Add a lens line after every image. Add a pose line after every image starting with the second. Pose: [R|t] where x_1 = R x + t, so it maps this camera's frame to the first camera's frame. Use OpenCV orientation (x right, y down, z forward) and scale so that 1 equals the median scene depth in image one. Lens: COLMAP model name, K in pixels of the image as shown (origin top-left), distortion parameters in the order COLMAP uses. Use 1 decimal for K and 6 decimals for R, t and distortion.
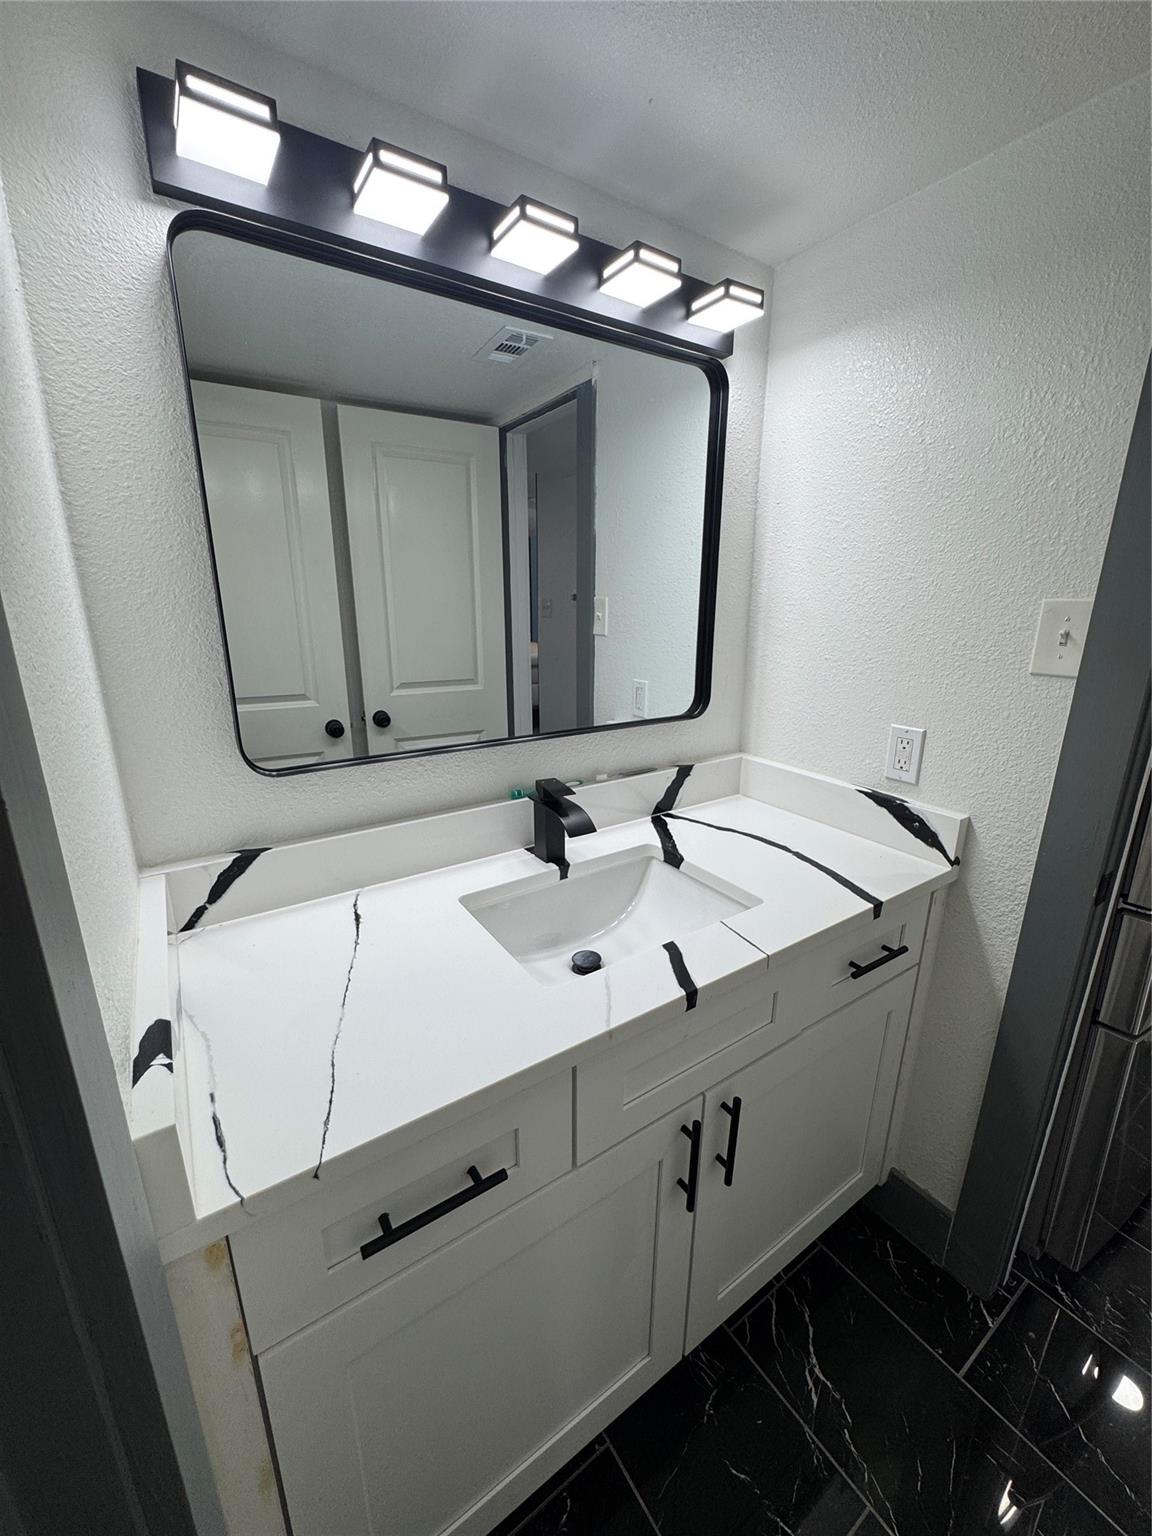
lens RADIAL K [[615.4, 0, 576.8], [0, 615.4, 769.6], [0, 0, 1]] dist [-0.001941, 0.000041]
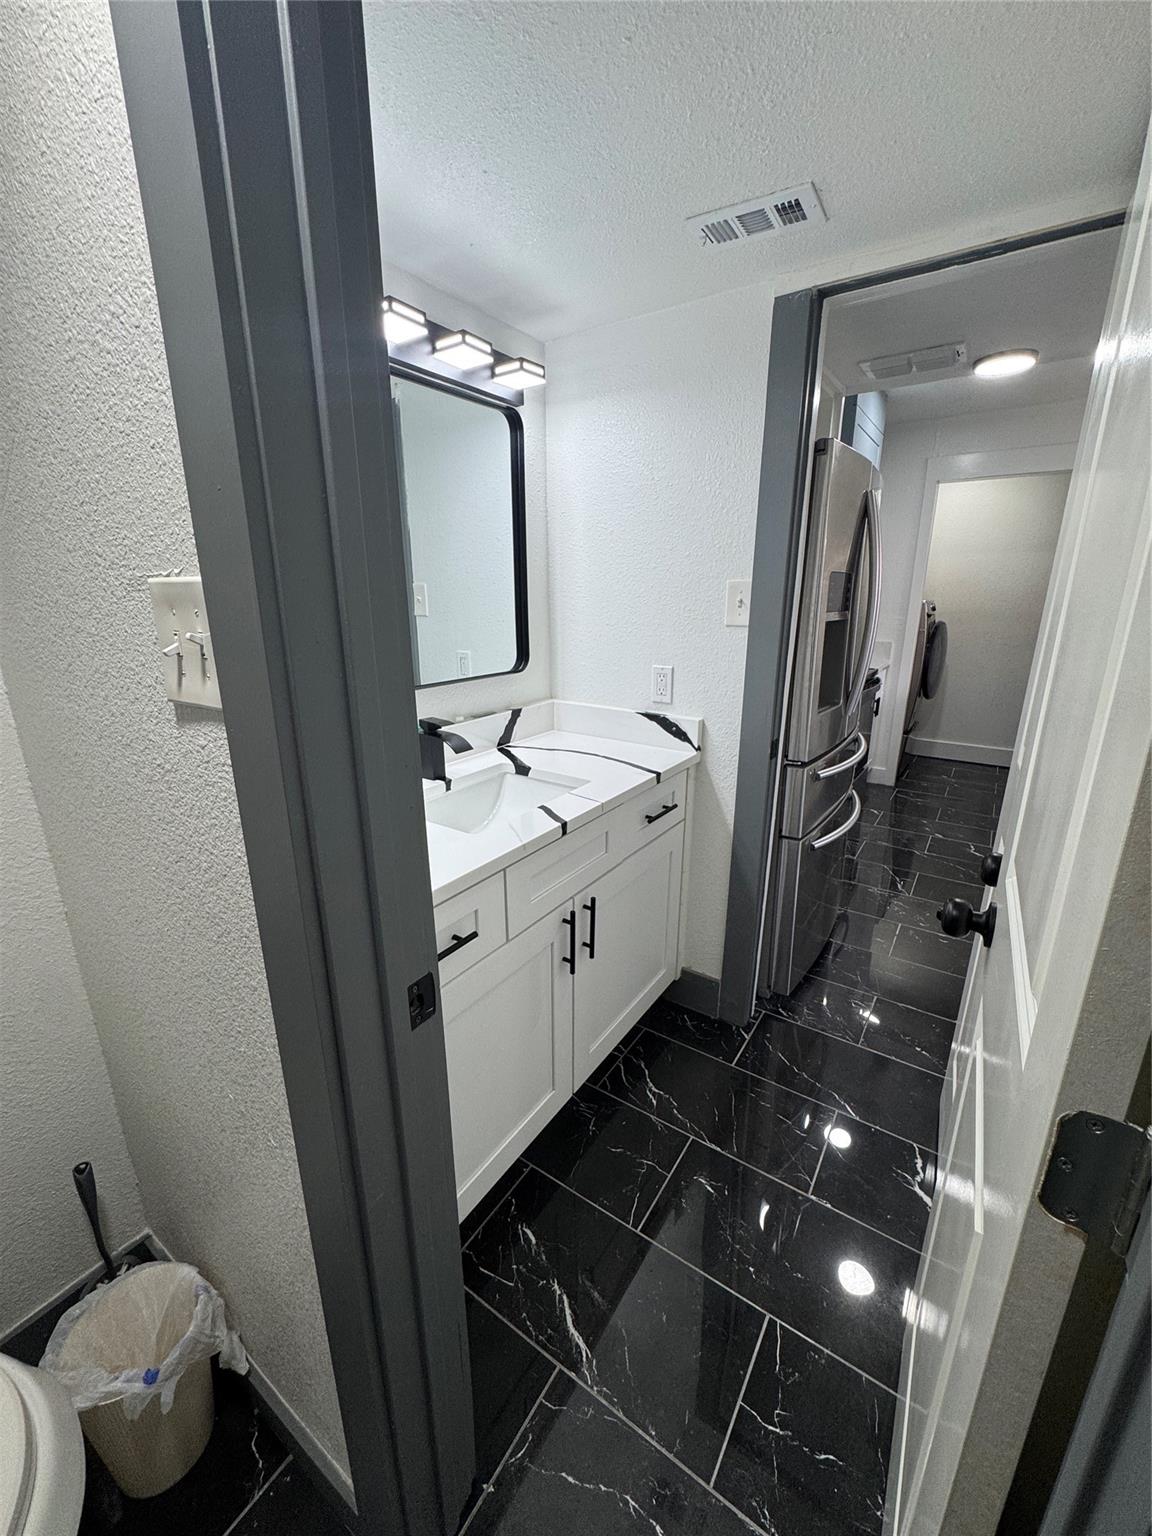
lens RADIAL K [[615.4, 0, 576.8], [0, 615.4, 769.6], [0, 0, 1]] dist [-0.001941, 0.000041]
pose [[0.929782, -0.109379, 0.351486, -0.226681], [0.105529, 0.993959, 0.030156, 0.120534], [-0.352661, 0.009054, 0.935707, -0.354309]]
